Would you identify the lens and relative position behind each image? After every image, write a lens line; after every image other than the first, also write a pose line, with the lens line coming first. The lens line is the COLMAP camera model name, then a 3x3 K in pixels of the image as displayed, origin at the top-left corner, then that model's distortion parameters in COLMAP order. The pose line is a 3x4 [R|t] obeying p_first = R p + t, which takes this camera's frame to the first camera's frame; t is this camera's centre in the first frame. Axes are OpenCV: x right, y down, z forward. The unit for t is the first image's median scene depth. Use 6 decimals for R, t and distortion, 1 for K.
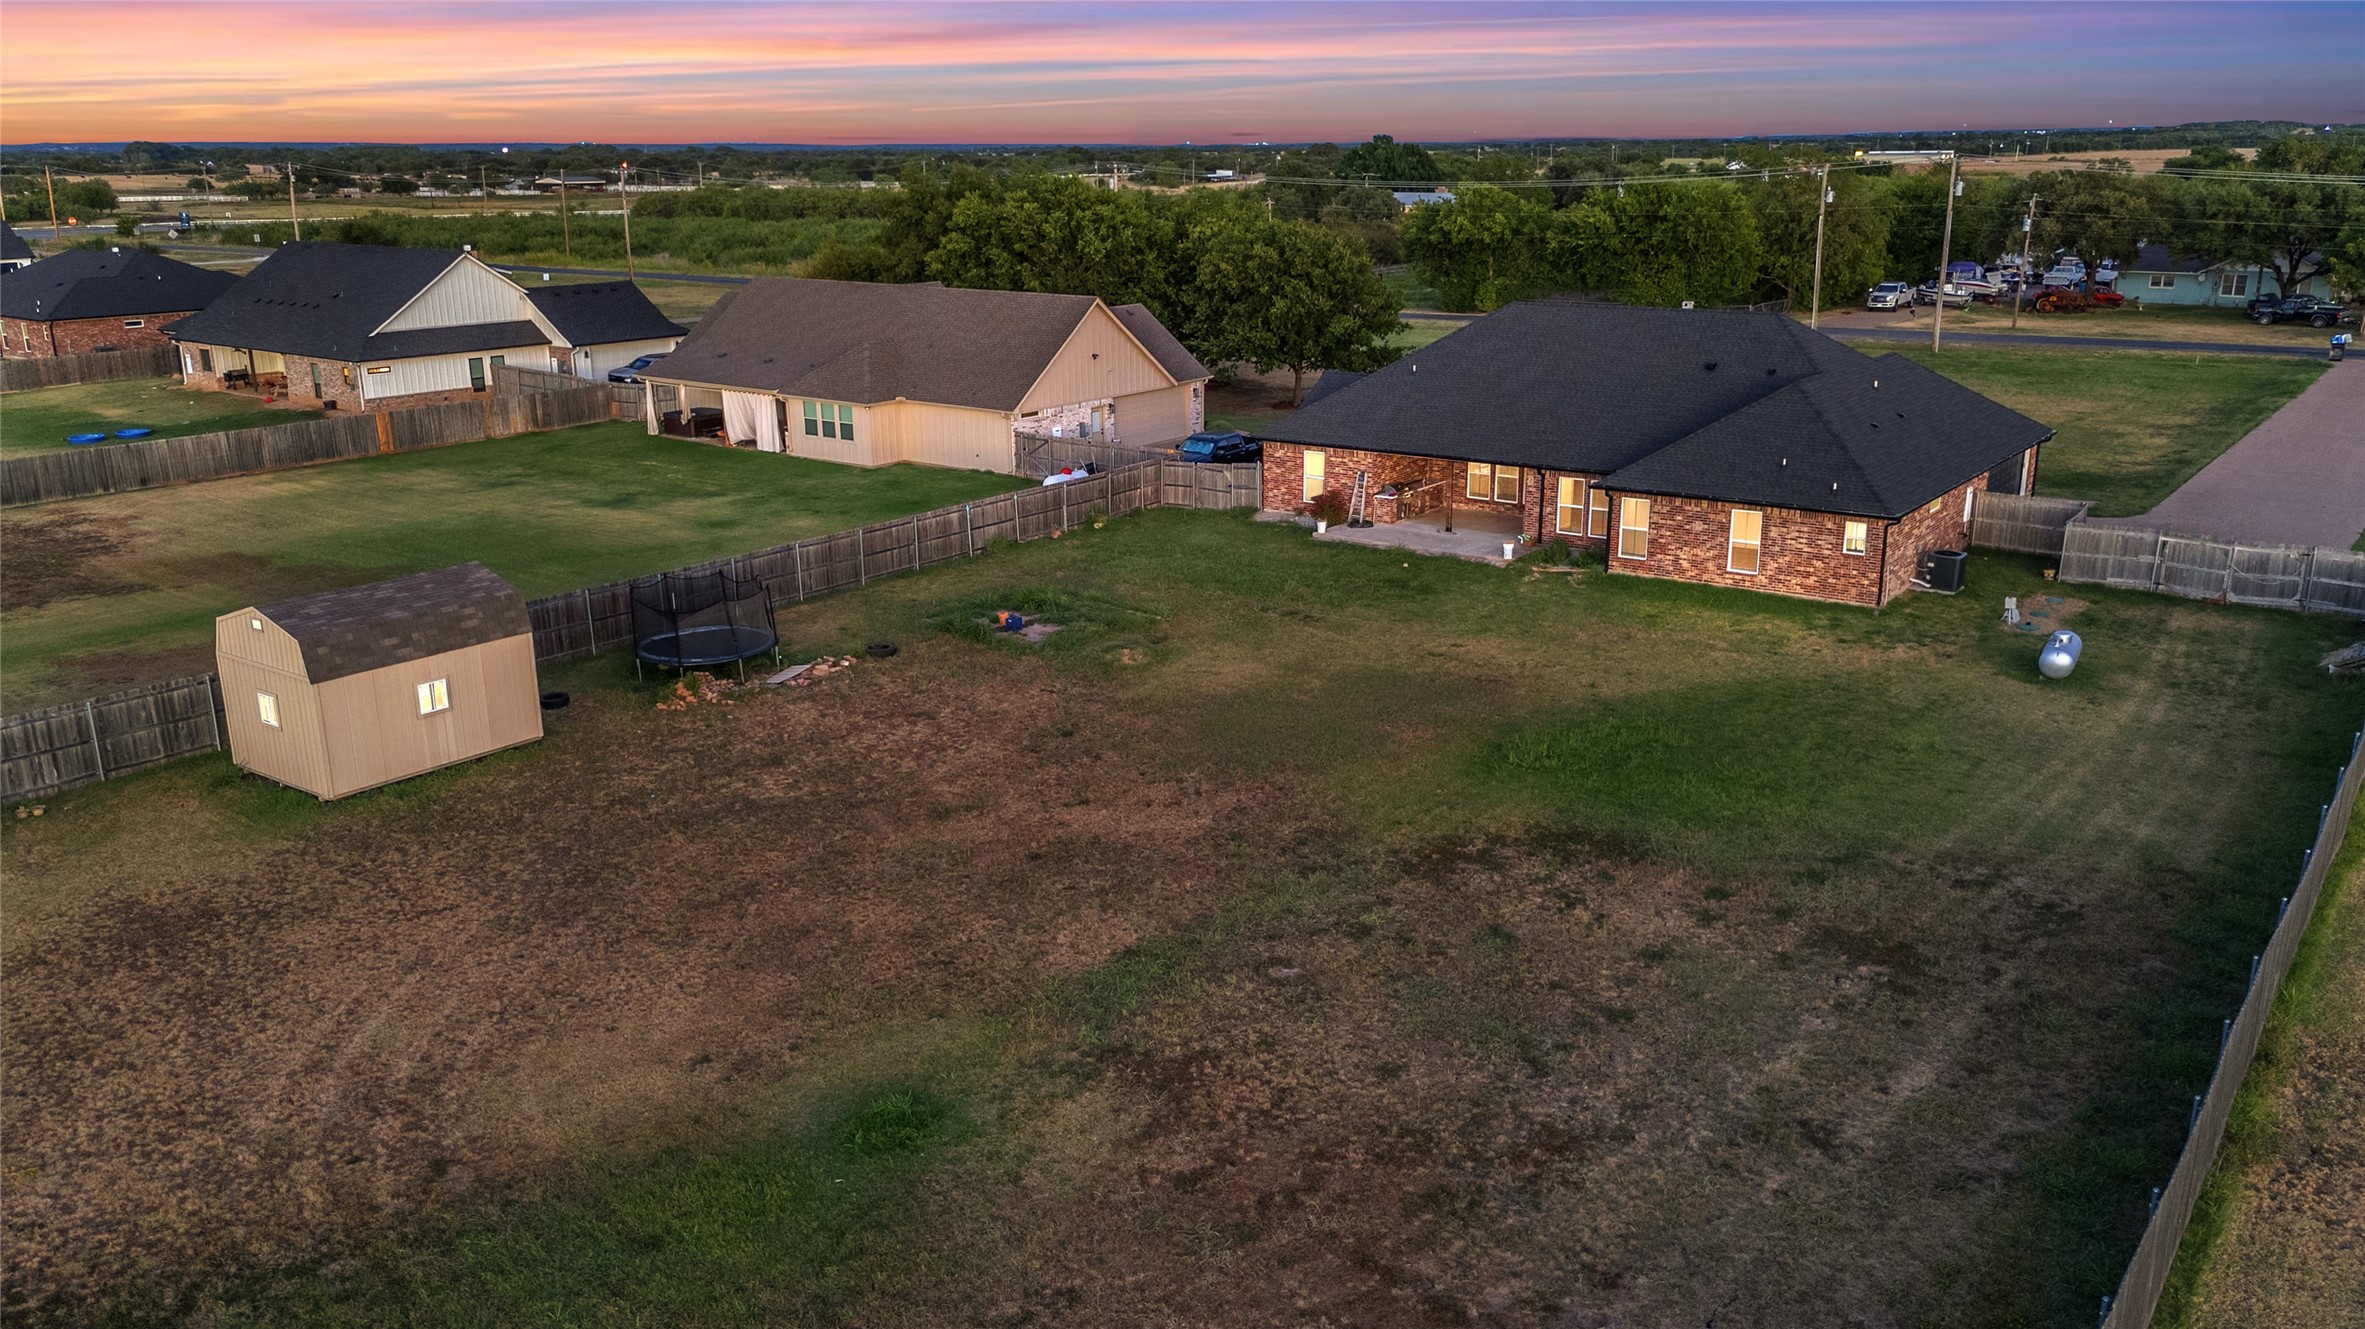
lens RADIAL K [[1818.1, 0, 1188.6], [0, 1818.1, 670.0], [0, 0, 1]] dist [0.131049, -0.202607]
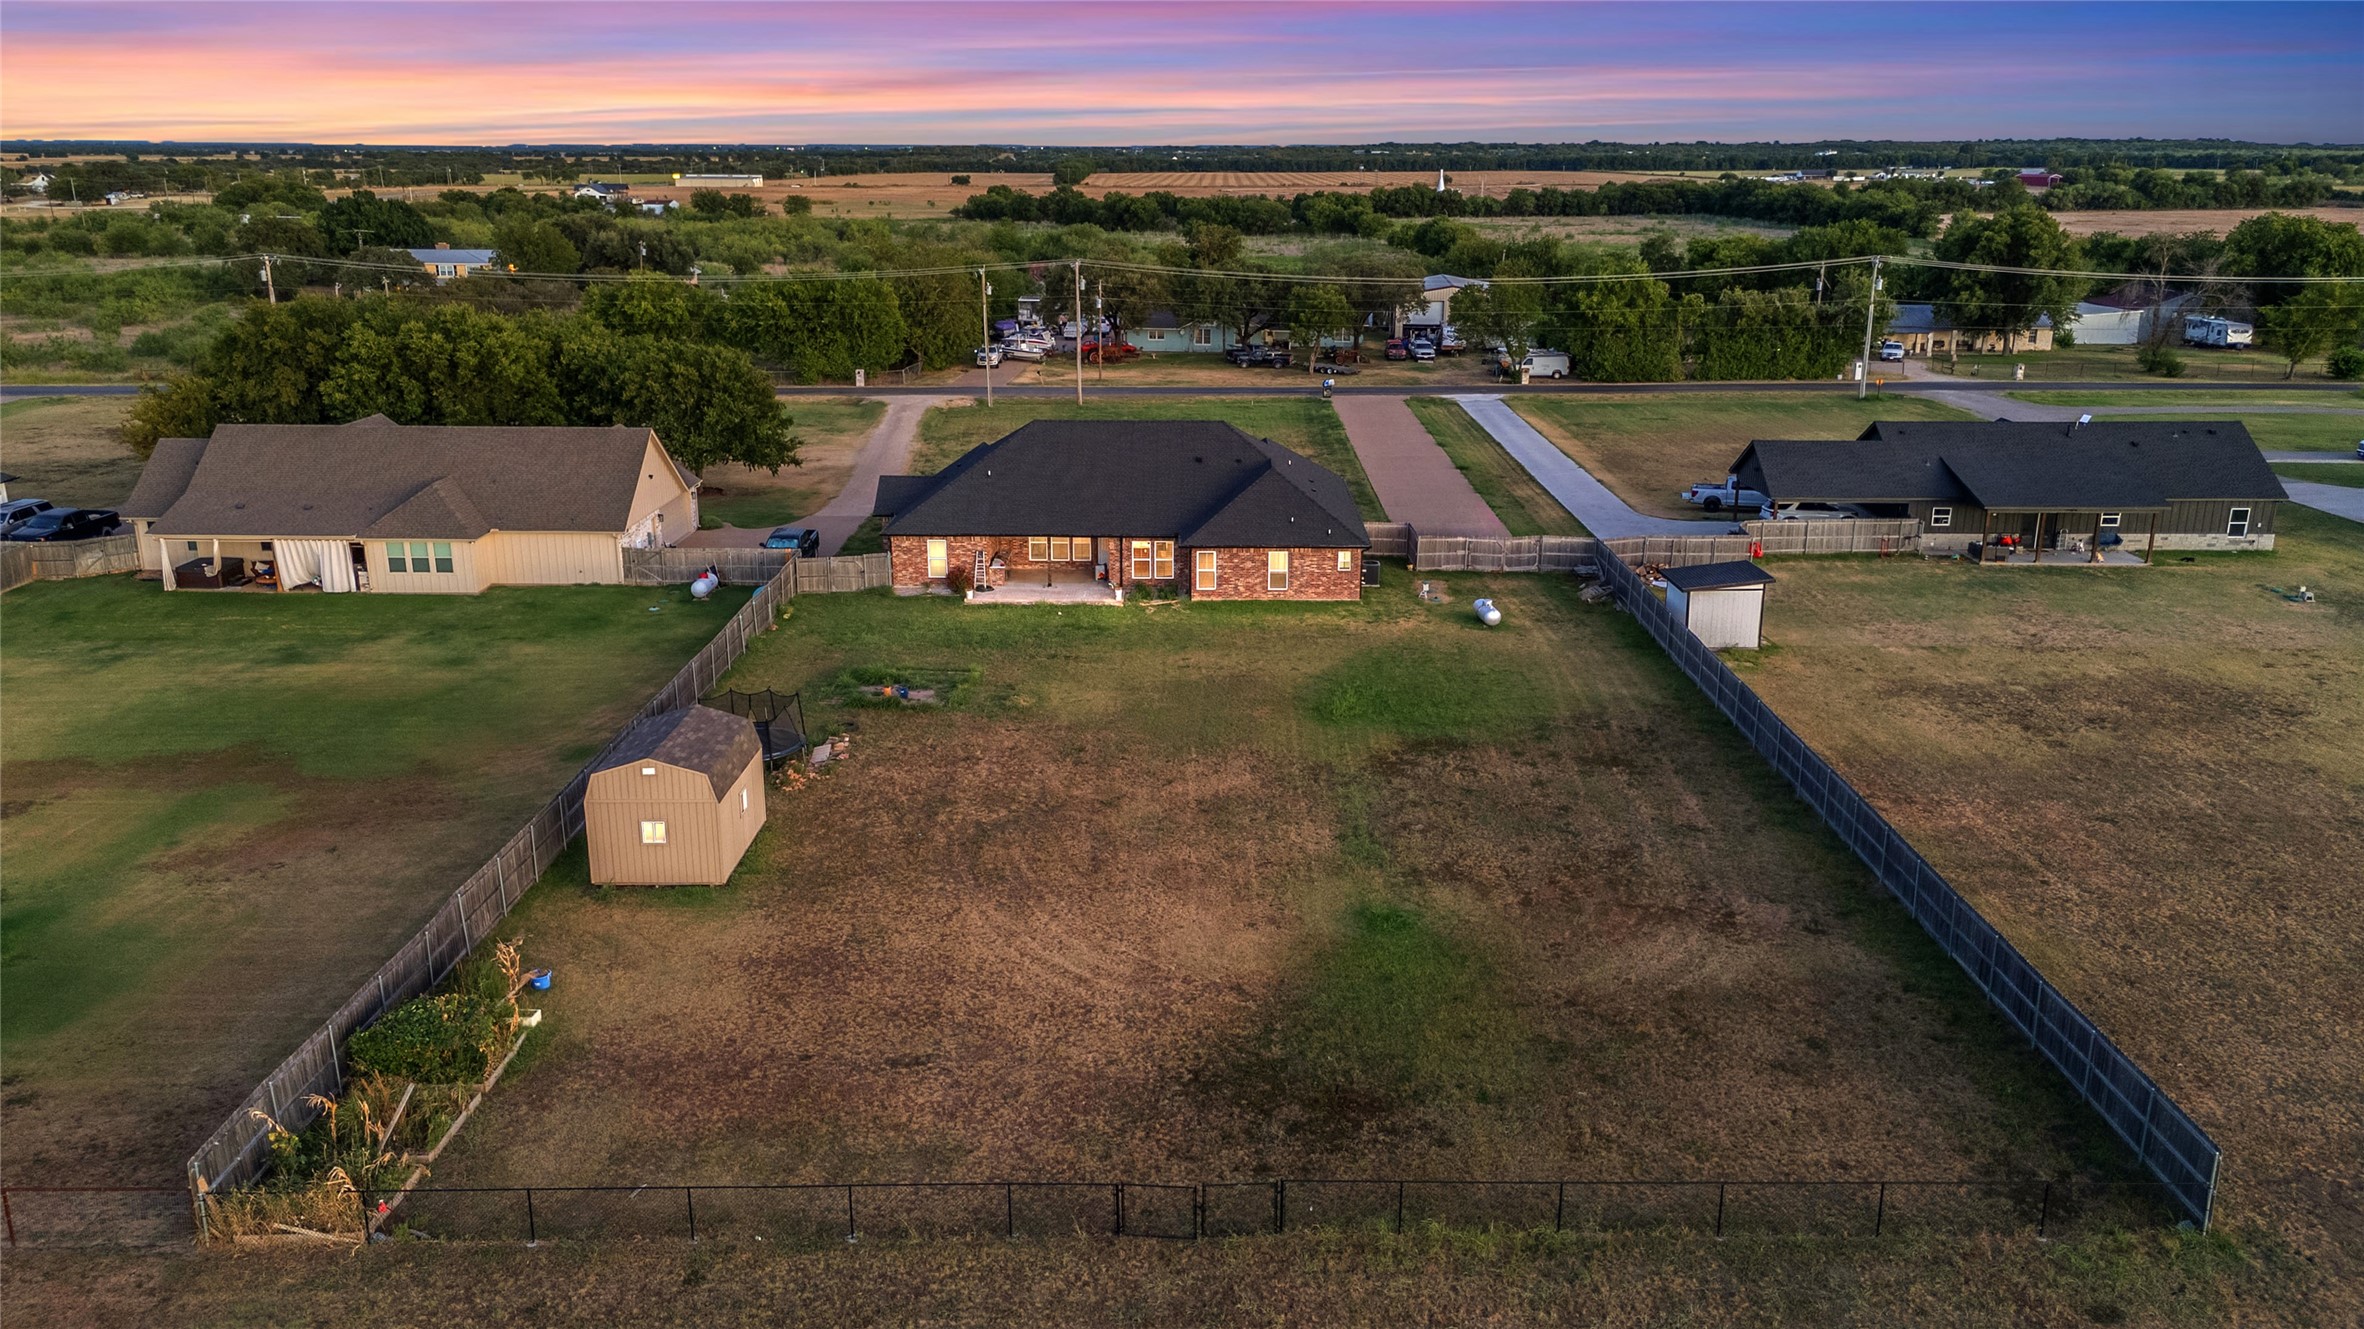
lens RADIAL K [[1817.3, 0, 1188.1], [0, 1817.3, 670.0], [0, 0, 1]] dist [0.131049, -0.202607]
pose [[0.802688, -0.156341, 0.575543, -0.706102], [0.156484, 0.986429, 0.049712, -0.076816], [-0.575504, 0.050160, 0.816259, -0.258458]]
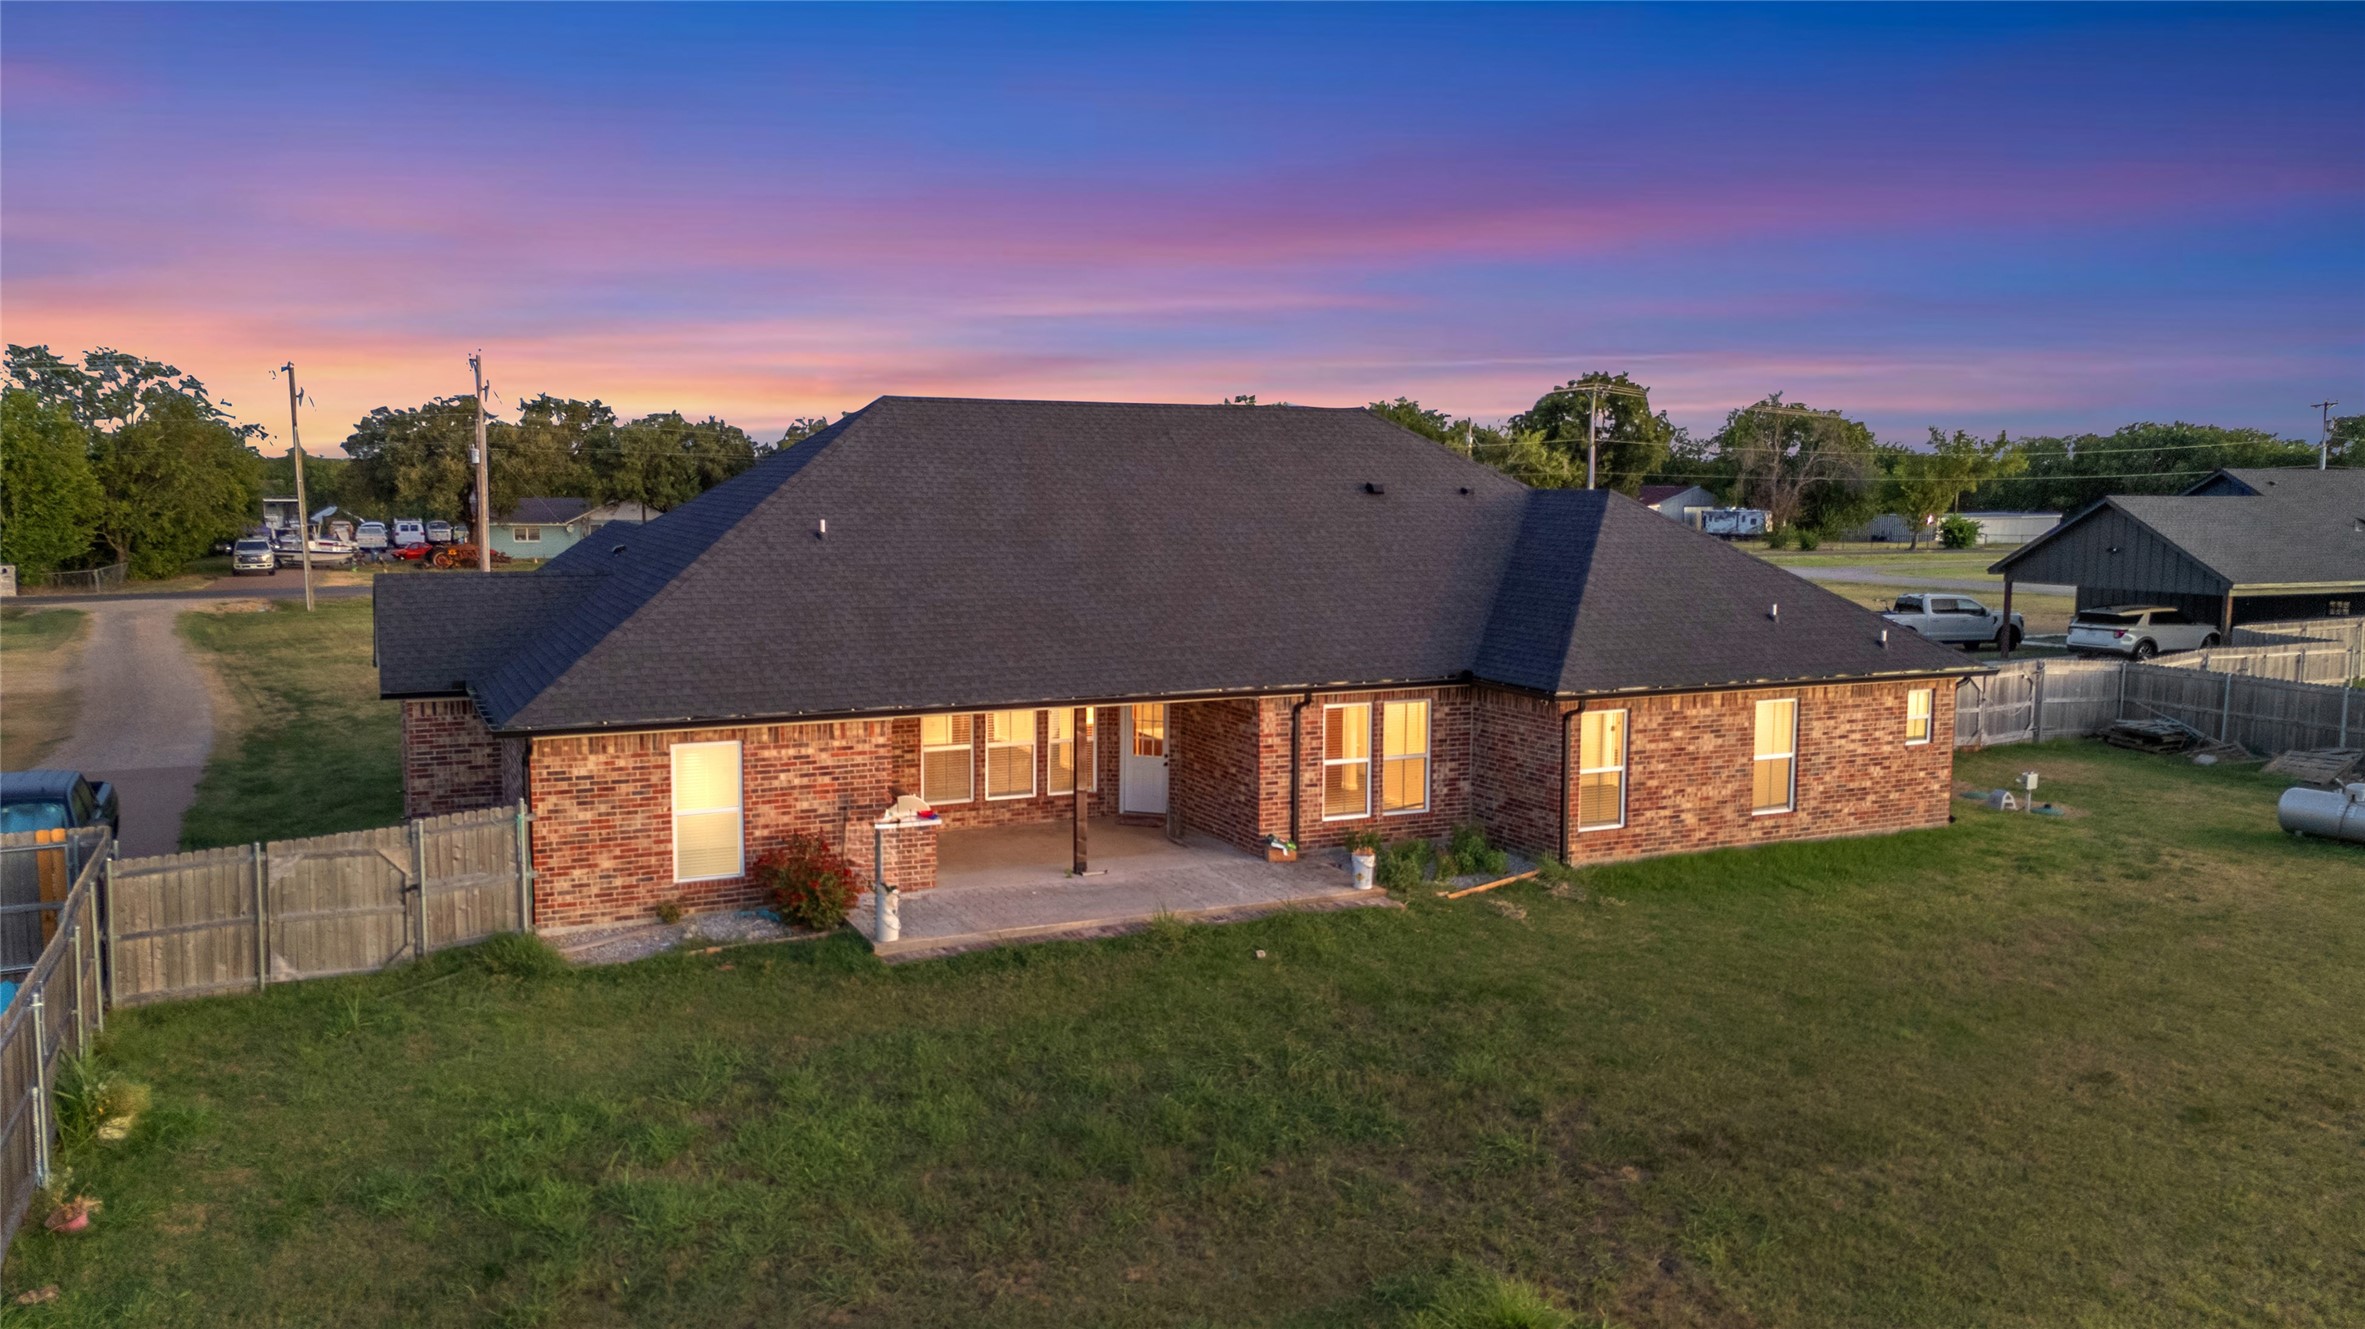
lens RADIAL K [[1773.6, 0, 1182.5], [0, 1773.6, 664.5], [0, 0, 1]] dist [0.098040, -0.143736]
pose [[0.458808, -0.083406, 0.884612, -0.251865], [0.237446, 0.970886, -0.031611, -0.123465], [-0.856221, 0.224551, 0.465255, 0.912031]]
